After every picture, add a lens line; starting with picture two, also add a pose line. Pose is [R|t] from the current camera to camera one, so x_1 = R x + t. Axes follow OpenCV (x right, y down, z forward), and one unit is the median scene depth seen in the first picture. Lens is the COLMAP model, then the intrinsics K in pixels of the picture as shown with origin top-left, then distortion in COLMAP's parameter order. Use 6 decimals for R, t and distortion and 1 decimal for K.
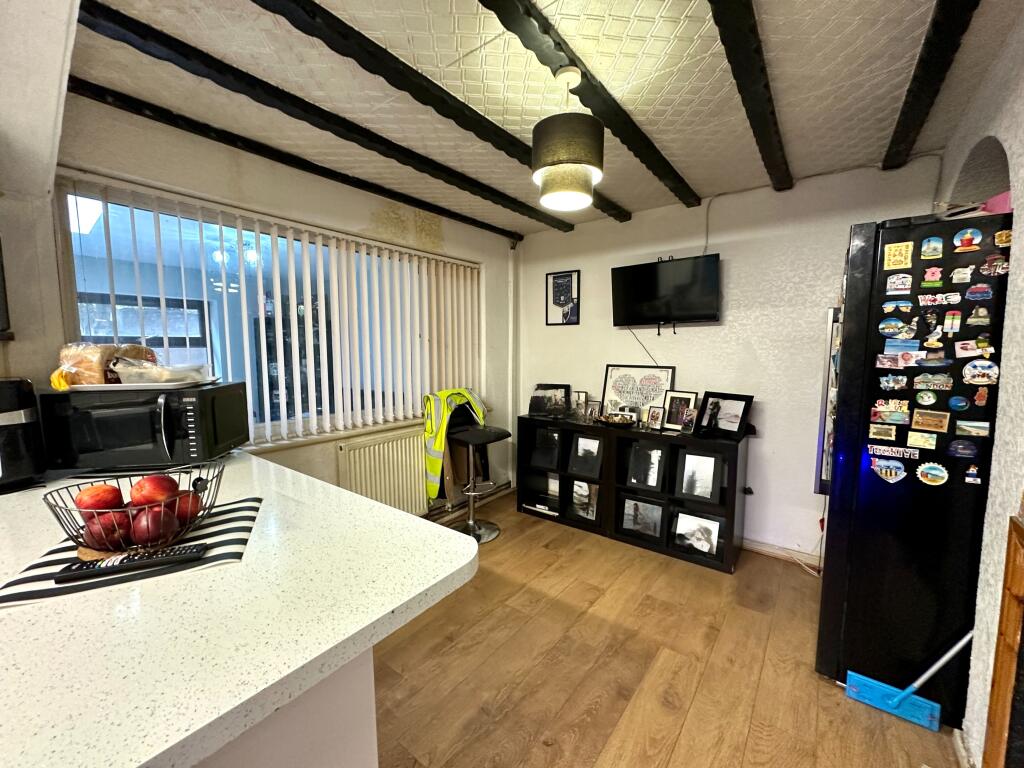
lens RADIAL K [[409.6, 0, 516.5], [0, 409.6, 384.6], [0, 0, 1]] dist [-0.002084, -0.000003]
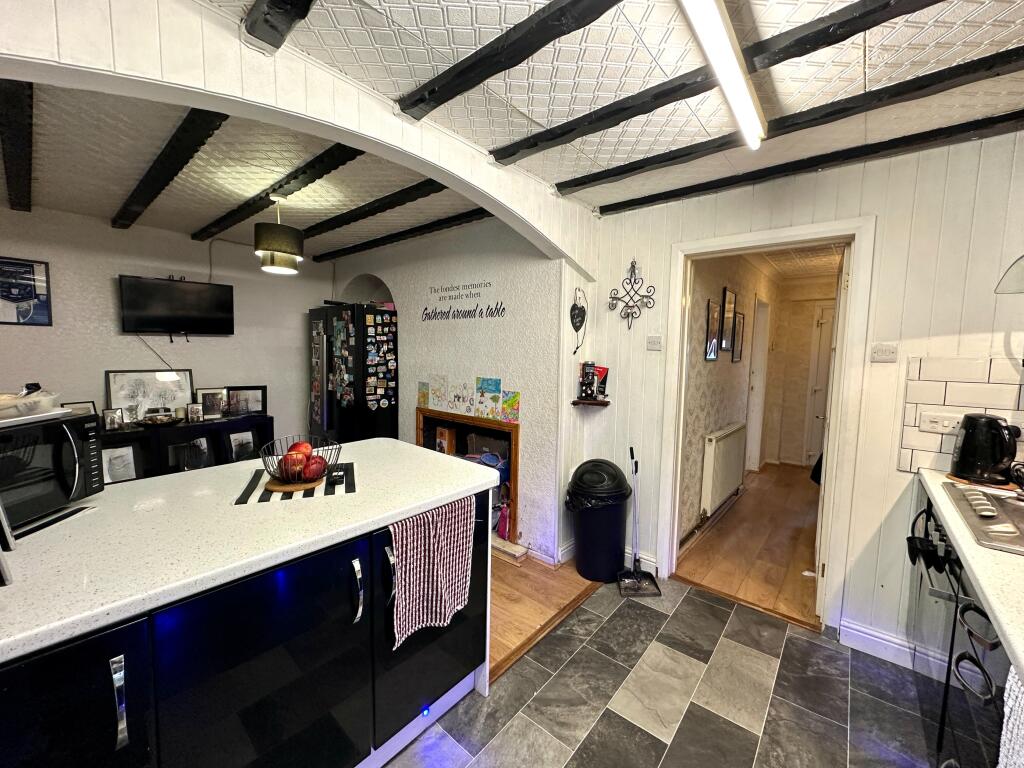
lens RADIAL K [[409.6, 0, 513.2], [0, 409.6, 383.3], [0, 0, 1]] dist [-0.002084, -0.000003]
pose [[0.069740, -0.080417, 0.994319, -1.555963], [0.074343, 0.994393, 0.075208, -0.048421], [-0.994791, 0.068675, 0.075328, -0.047755]]
